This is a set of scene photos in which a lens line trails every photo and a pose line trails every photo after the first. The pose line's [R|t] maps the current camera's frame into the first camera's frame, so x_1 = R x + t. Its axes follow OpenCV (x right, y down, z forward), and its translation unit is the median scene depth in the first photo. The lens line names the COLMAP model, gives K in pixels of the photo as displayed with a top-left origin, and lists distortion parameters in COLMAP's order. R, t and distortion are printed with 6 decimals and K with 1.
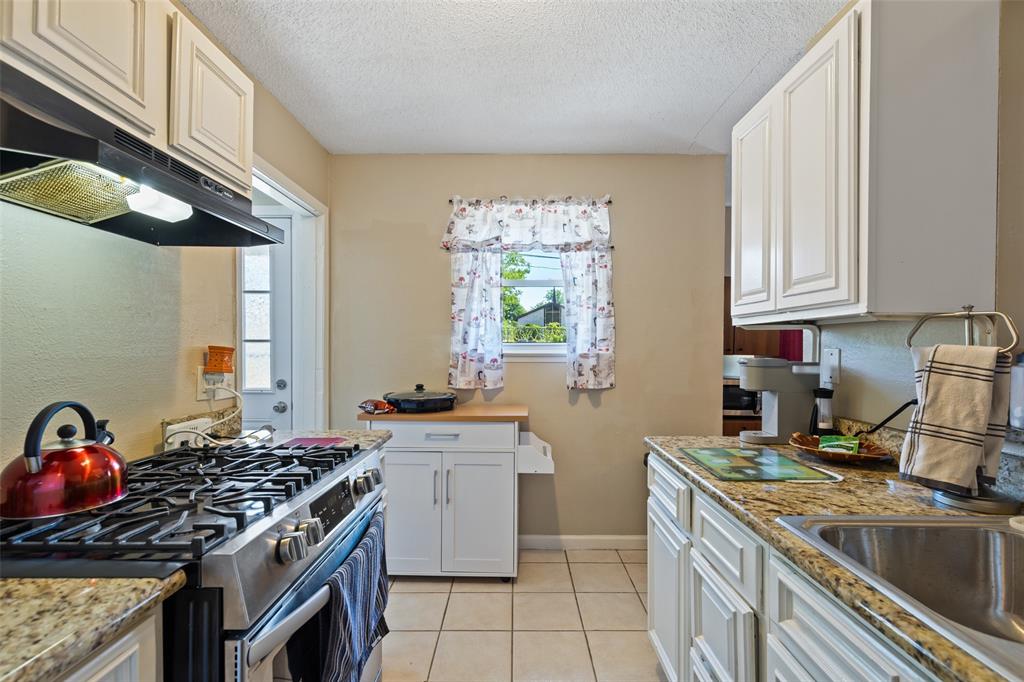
lens RADIAL K [[465.1, 0, 509.6], [0, 465.1, 342.1], [0, 0, 1]] dist [0.011810, -0.001356]
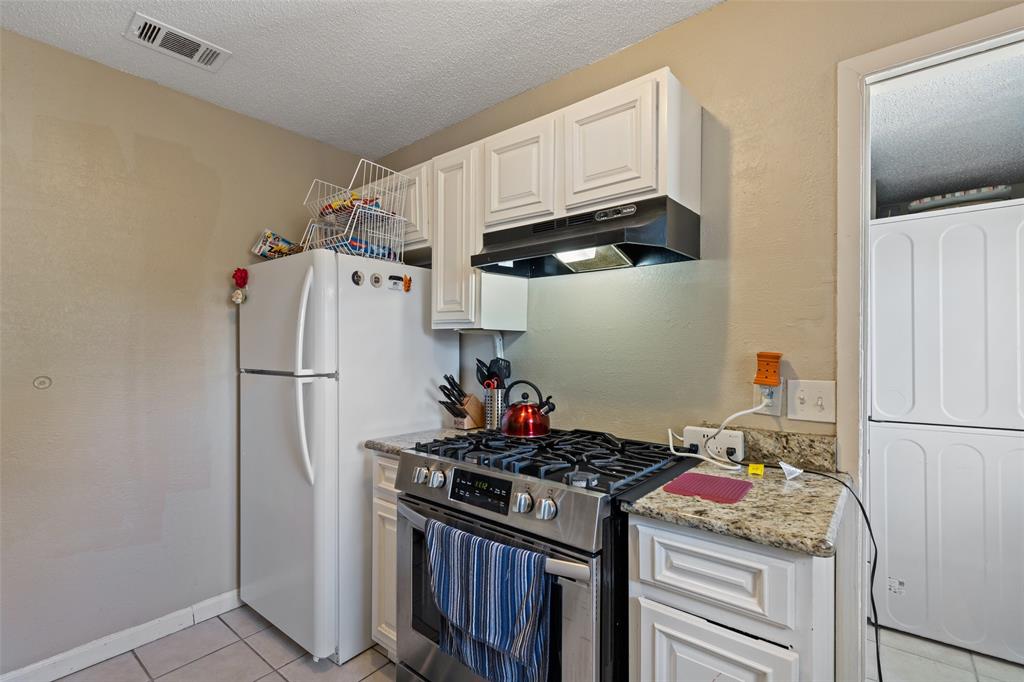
lens RADIAL K [[465.1, 0, 518.4], [0, 465.1, 348.3], [0, 0, 1]] dist [0.011810, -0.001356]
pose [[-0.627123, -0.002350, -0.778916, 0.483002], [0.003087, 0.999980, -0.005503, 0.004723], [0.778914, -0.005856, -0.627104, 1.865443]]
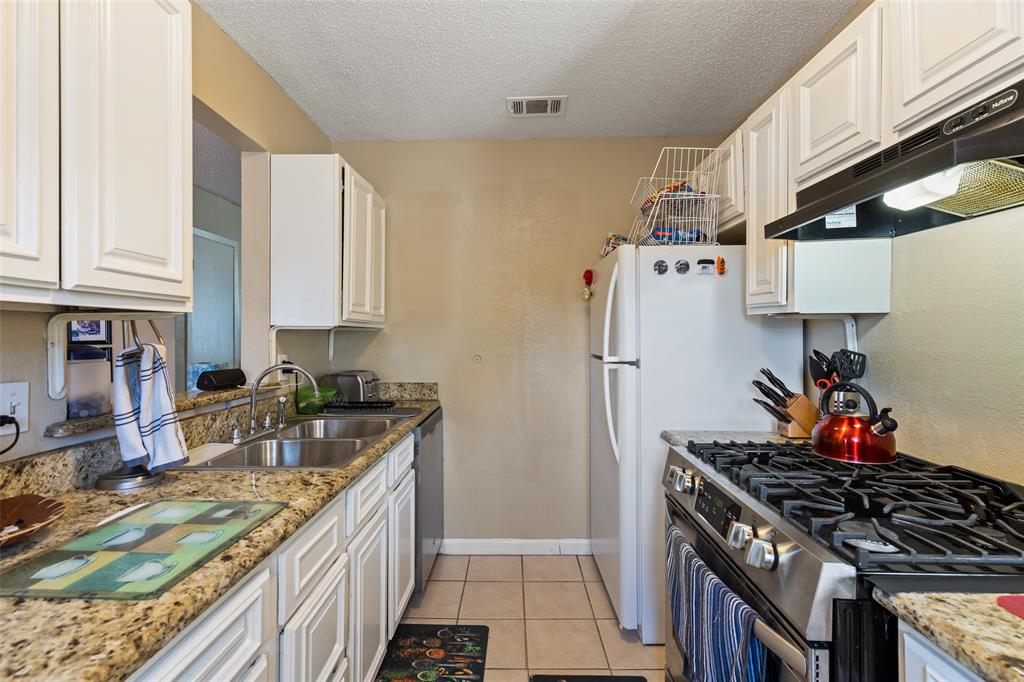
lens RADIAL K [[465.1, 0, 511.5], [0, 465.1, 330.4], [0, 0, 1]] dist [0.011810, -0.001356]
pose [[-0.999983, 0.001233, 0.005651, 0.050339], [0.001157, 0.999908, -0.013529, -0.009689], [-0.005667, -0.013522, -0.999893, 2.057200]]
